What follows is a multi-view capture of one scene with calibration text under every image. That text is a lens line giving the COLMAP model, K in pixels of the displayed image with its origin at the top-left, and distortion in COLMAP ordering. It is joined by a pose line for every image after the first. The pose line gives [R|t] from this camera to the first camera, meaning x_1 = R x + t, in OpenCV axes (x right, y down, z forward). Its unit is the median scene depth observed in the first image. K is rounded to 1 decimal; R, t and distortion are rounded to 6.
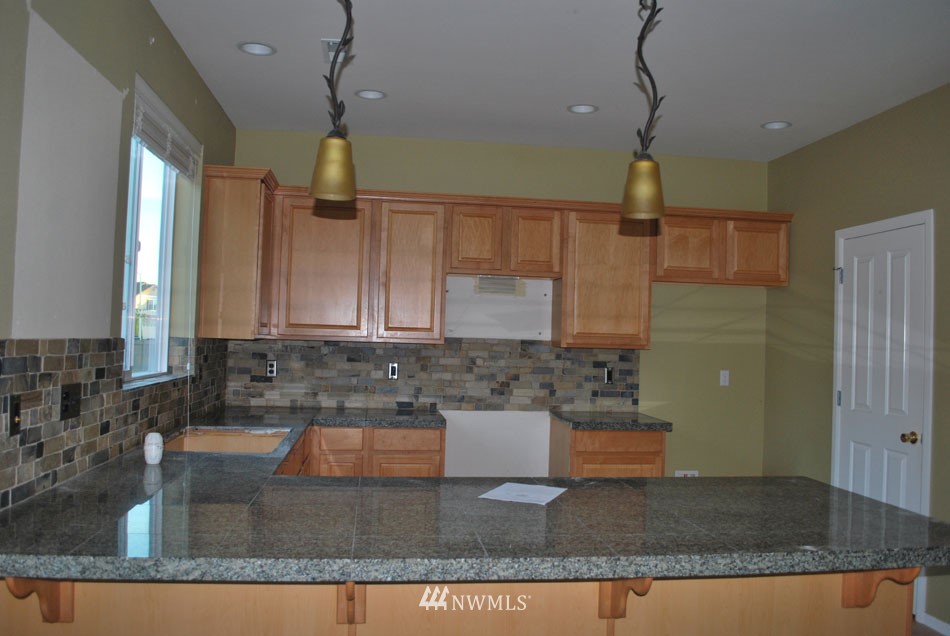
lens RADIAL K [[766.8, 0, 476.4], [0, 766.8, 316.8], [0, 0, 1]] dist [-0.082767, 0.018471]
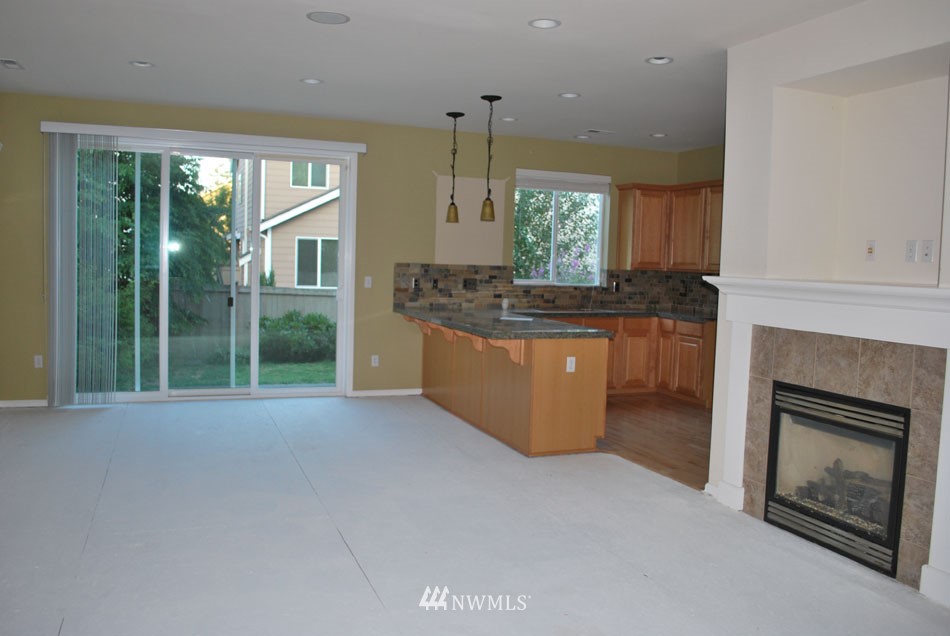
lens RADIAL K [[766.8, 0, 474.1], [0, 766.8, 316.6], [0, 0, 1]] dist [-0.082767, 0.018471]
pose [[0.226976, 0.047223, -0.972755, 1.276063], [0.002053, 0.998798, 0.048967, 0.042657], [0.973898, -0.013112, 0.226606, 0.120977]]
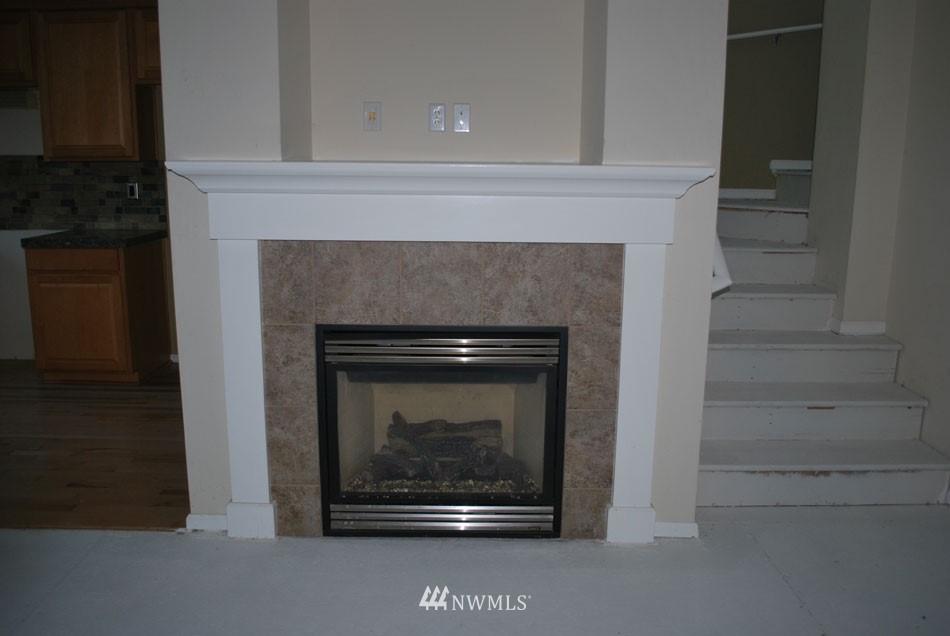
lens RADIAL K [[766.8, 0, 470.6], [0, 766.8, 313.3], [0, 0, 1]] dist [-0.082767, 0.018471]
pose [[0.989656, 0.008668, -0.143201, 0.734667], [0.022450, 0.976518, 0.214262, 0.035605], [0.141696, -0.215261, 0.966222, 0.135323]]
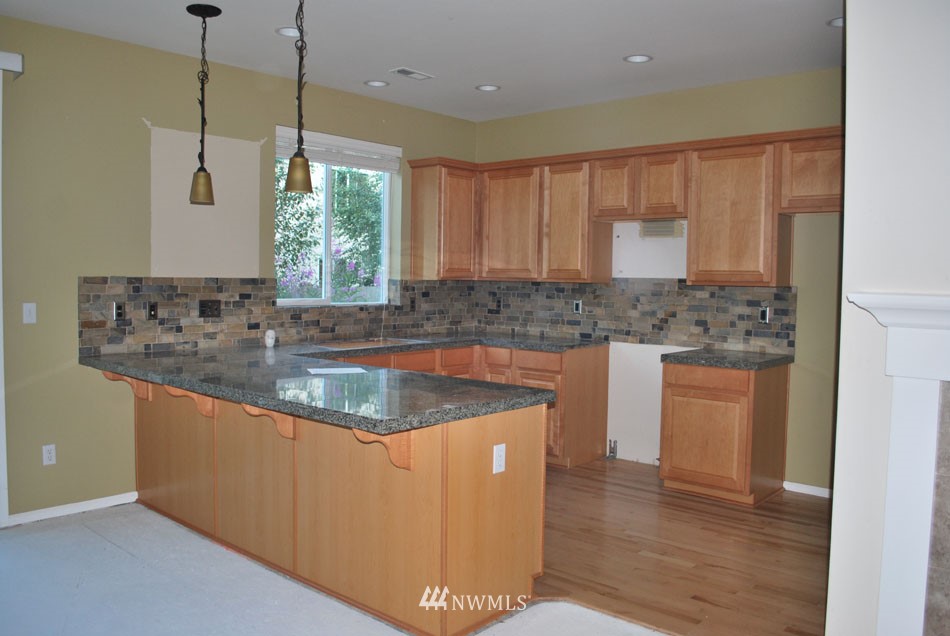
lens RADIAL K [[766.8, 0, 471.1], [0, 766.8, 317.3], [0, 0, 1]] dist [-0.082767, 0.018471]
pose [[0.642767, 0.020342, -0.765791, 0.681660], [0.024350, 0.998600, 0.046964, 0.026812], [0.765674, -0.048834, 0.641372, 0.110010]]
